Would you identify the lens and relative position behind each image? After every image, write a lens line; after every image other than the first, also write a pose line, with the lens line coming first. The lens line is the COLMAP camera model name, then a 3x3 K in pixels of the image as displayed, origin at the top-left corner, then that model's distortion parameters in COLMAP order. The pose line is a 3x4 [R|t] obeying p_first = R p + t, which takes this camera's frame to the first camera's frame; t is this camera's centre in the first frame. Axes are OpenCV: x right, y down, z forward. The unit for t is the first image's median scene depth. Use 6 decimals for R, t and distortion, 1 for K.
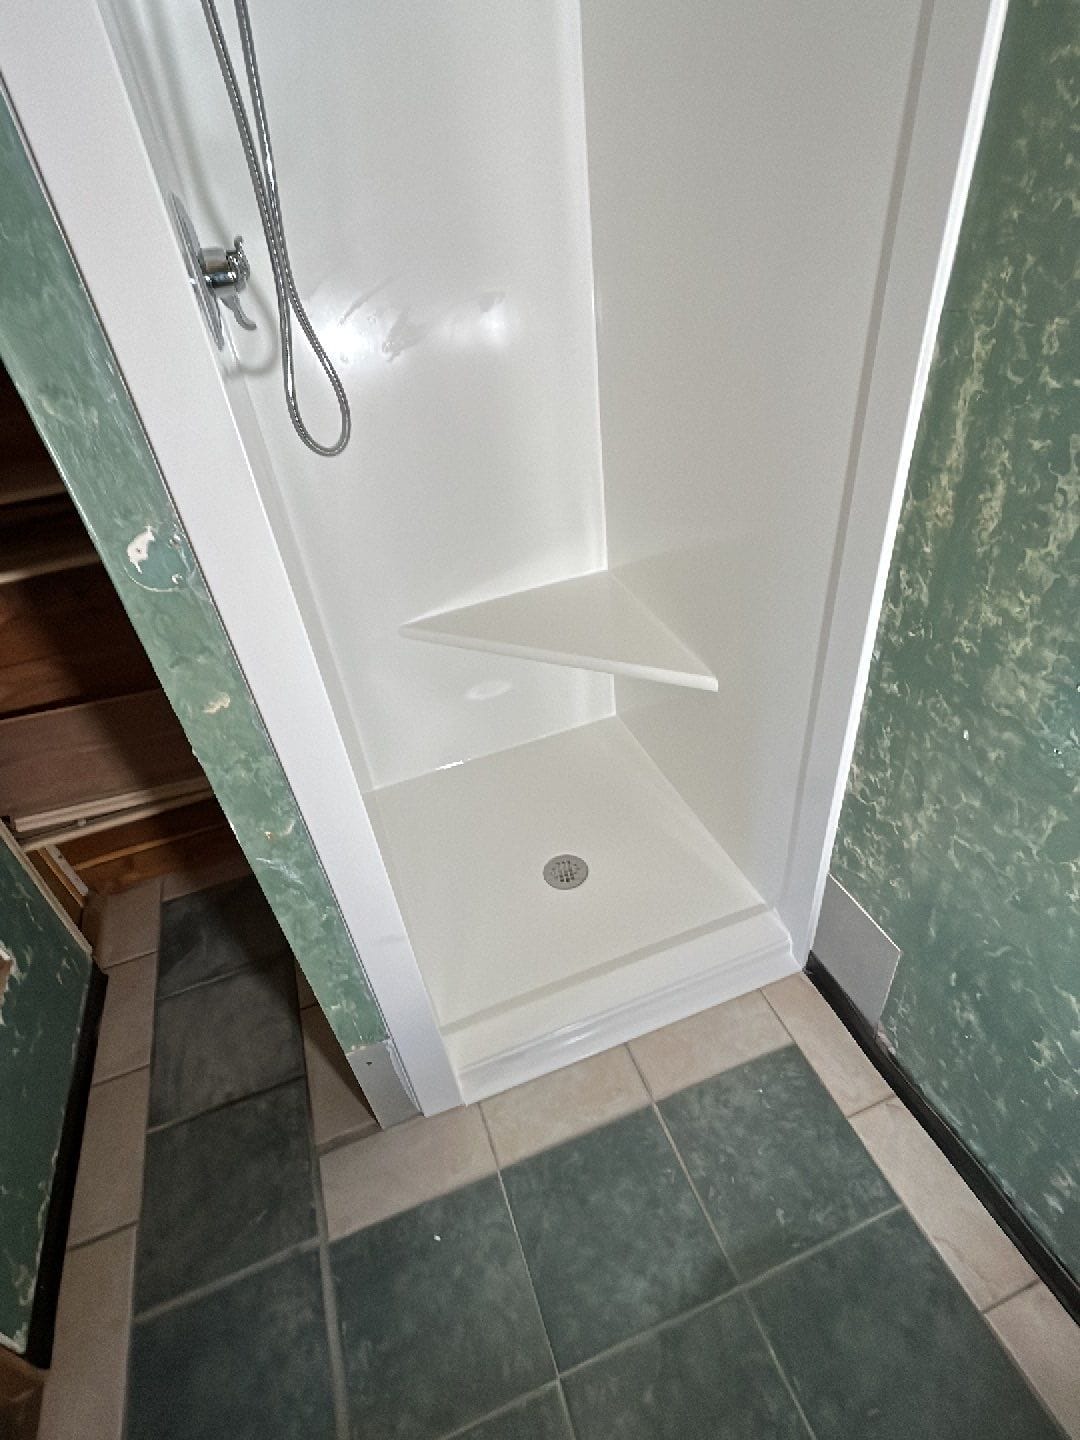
lens RADIAL K [[741.8, 0, 543.4], [0, 741.8, 722.6], [0, 0, 1]] dist [-0.005325, -0.001054]
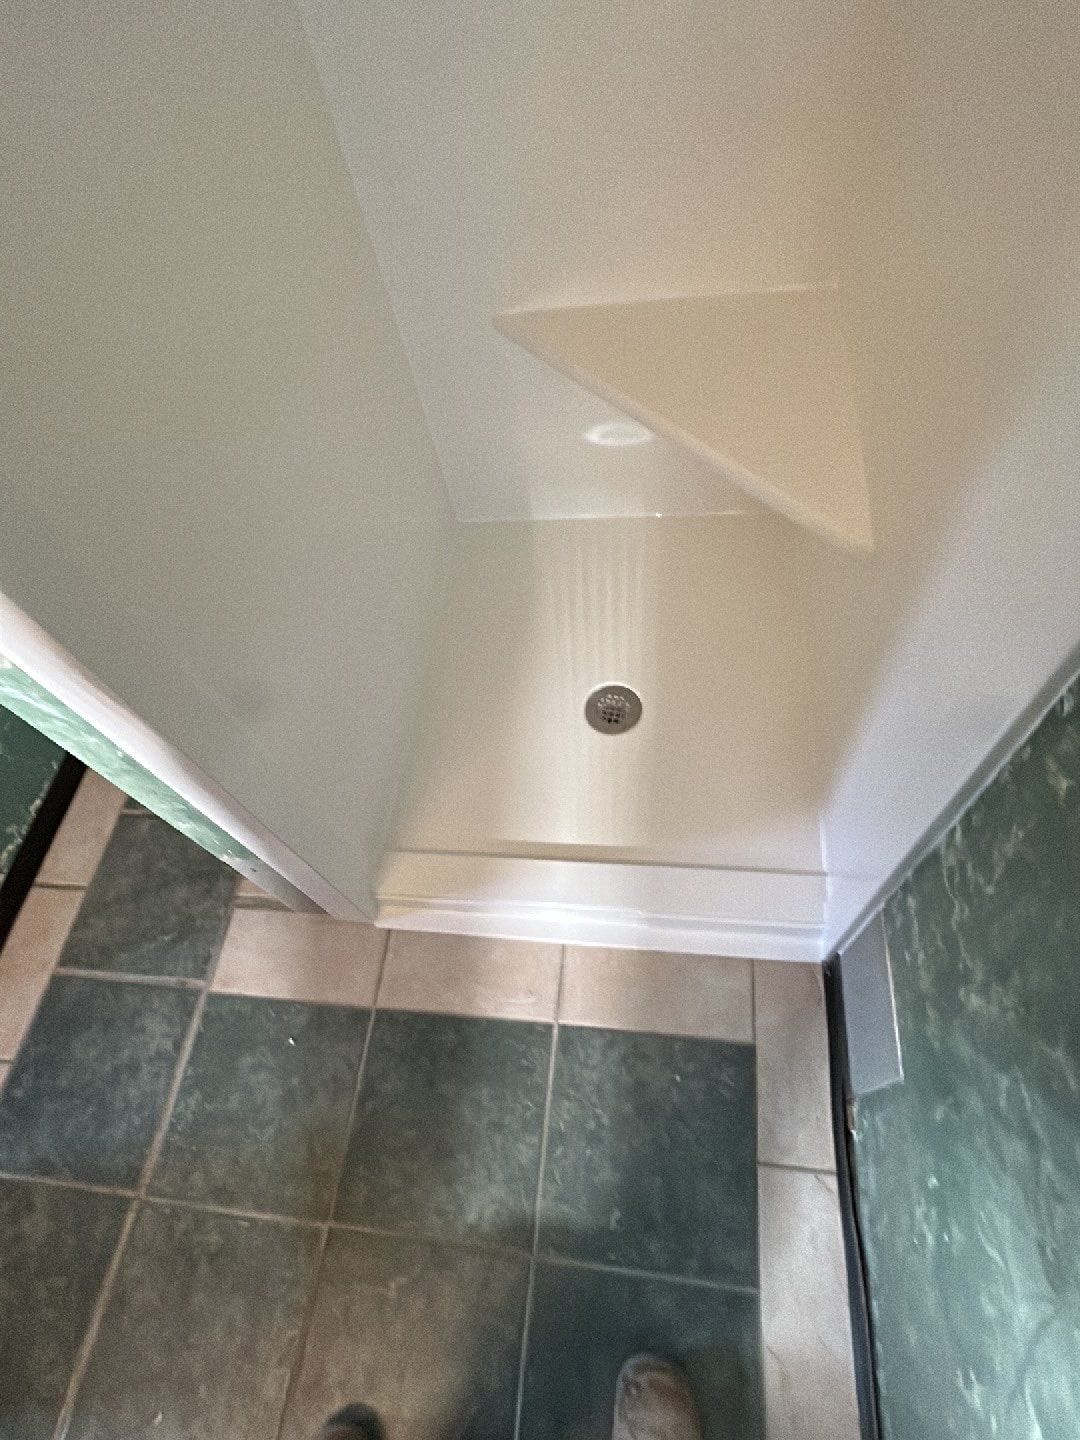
lens RADIAL K [[741.8, 0, 542.9], [0, 741.8, 727.8], [0, 0, 1]] dist [-0.005325, -0.001054]
pose [[0.899017, 0.365738, -0.240842, 0.230713], [-0.231617, 0.863878, 0.447290, -0.169873], [0.371649, -0.346338, 0.861352, 0.406987]]
